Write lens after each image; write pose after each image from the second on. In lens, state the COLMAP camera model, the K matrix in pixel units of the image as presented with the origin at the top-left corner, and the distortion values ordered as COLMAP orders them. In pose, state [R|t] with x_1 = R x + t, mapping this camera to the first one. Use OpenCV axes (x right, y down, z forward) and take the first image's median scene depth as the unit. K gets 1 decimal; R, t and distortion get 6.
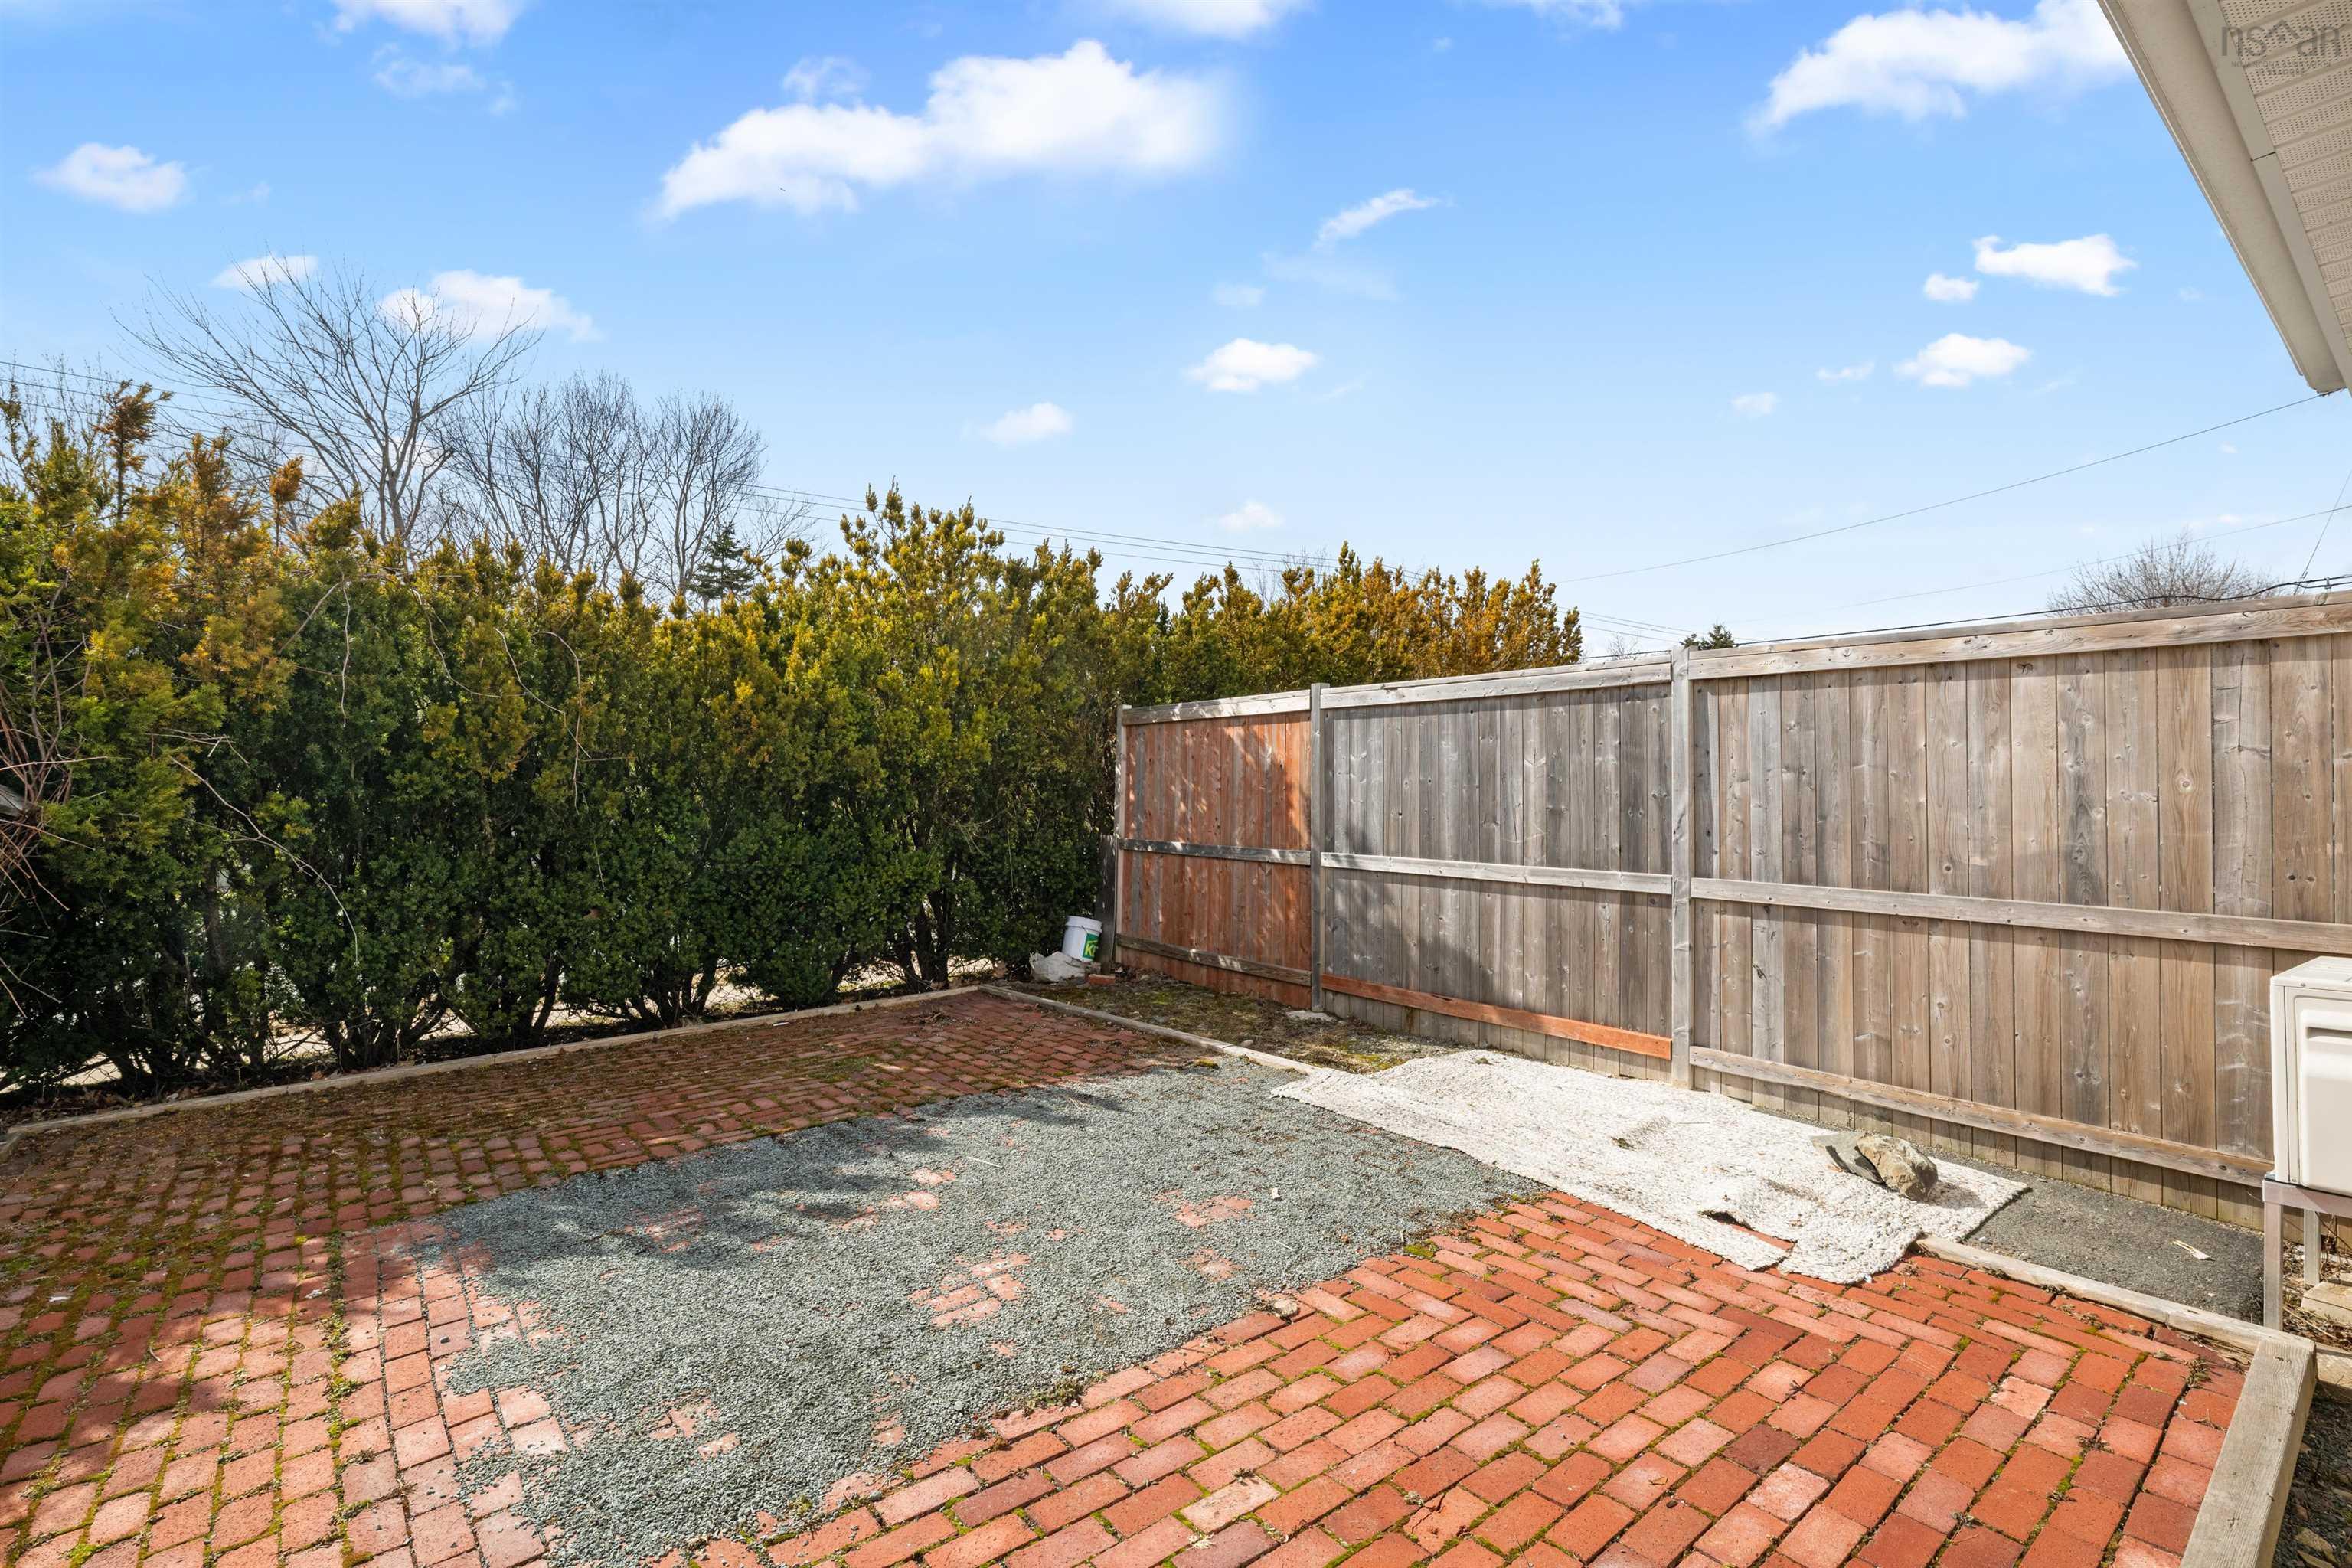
lens RADIAL K [[1077.5, 0, 1185.1], [0, 1077.5, 785.9], [0, 0, 1]] dist [-0.003721, 0.000478]
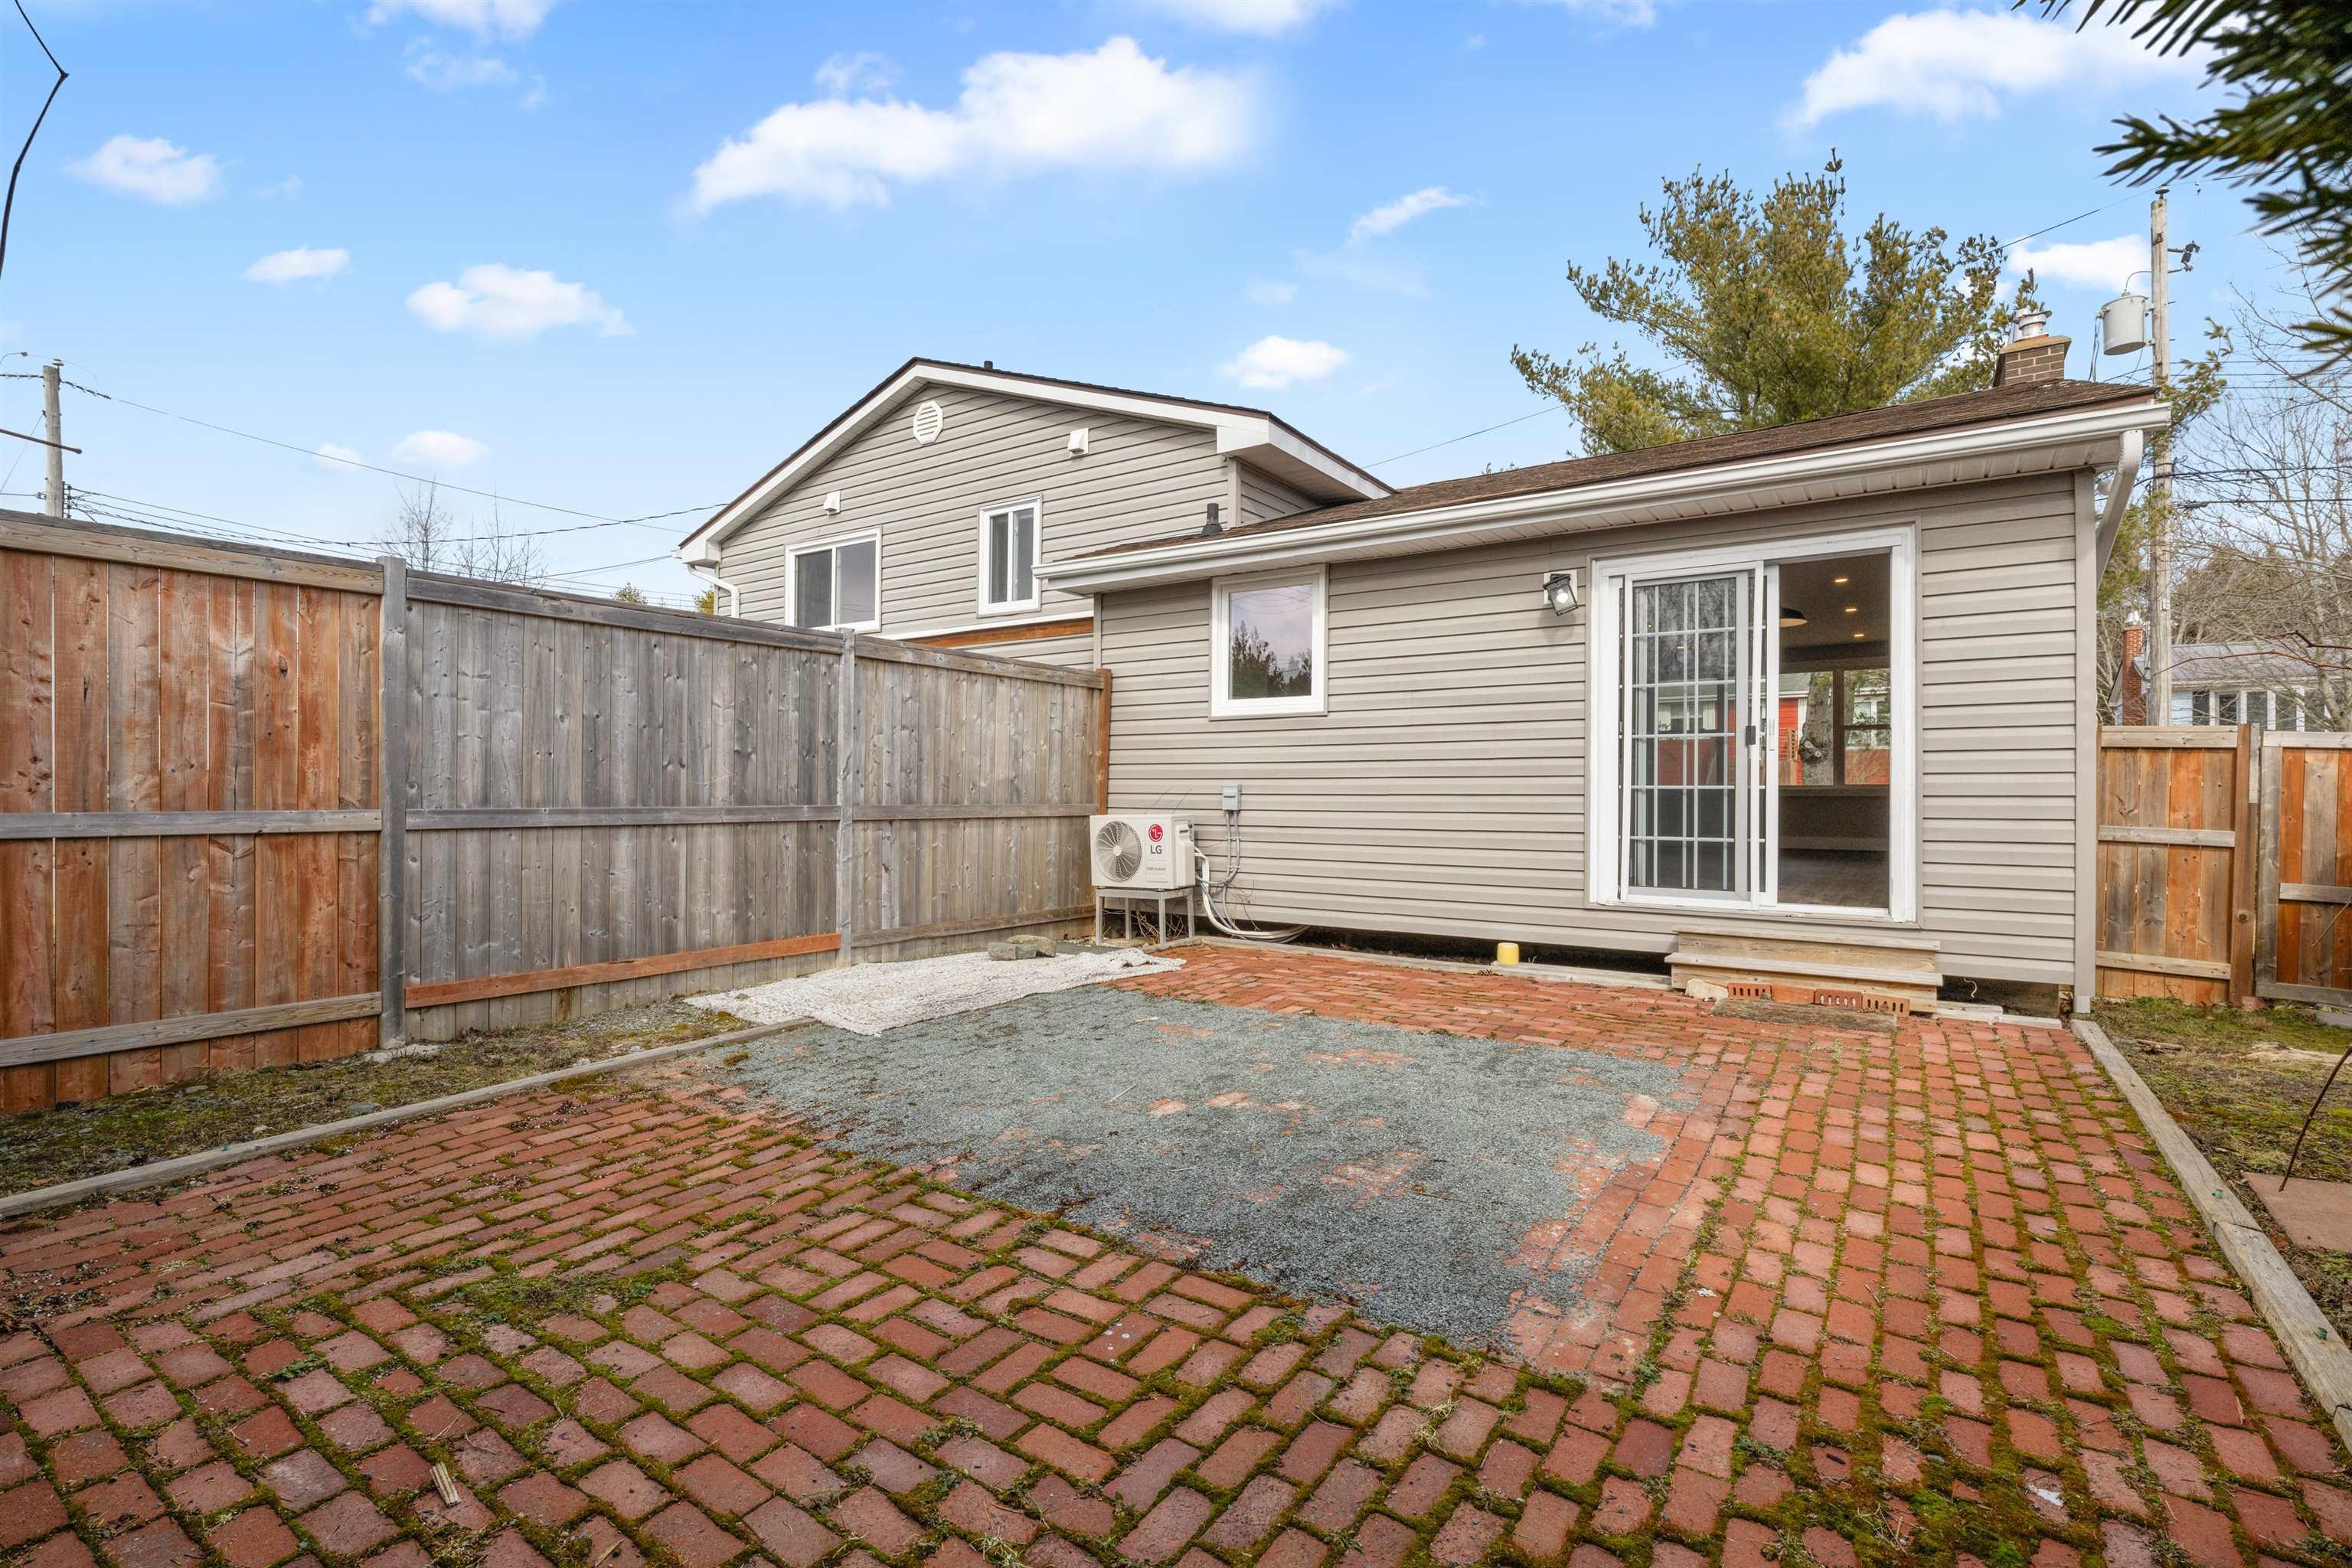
lens RADIAL K [[1077.5, 0, 1185.1], [0, 1077.5, 785.9], [0, 0, 1]] dist [-0.003721, 0.000478]
pose [[-0.296756, 0.002556, 0.954950, -0.942087], [-0.005394, 0.999976, -0.004353, 0.067459], [-0.954938, -0.006442, -0.296735, 1.039223]]
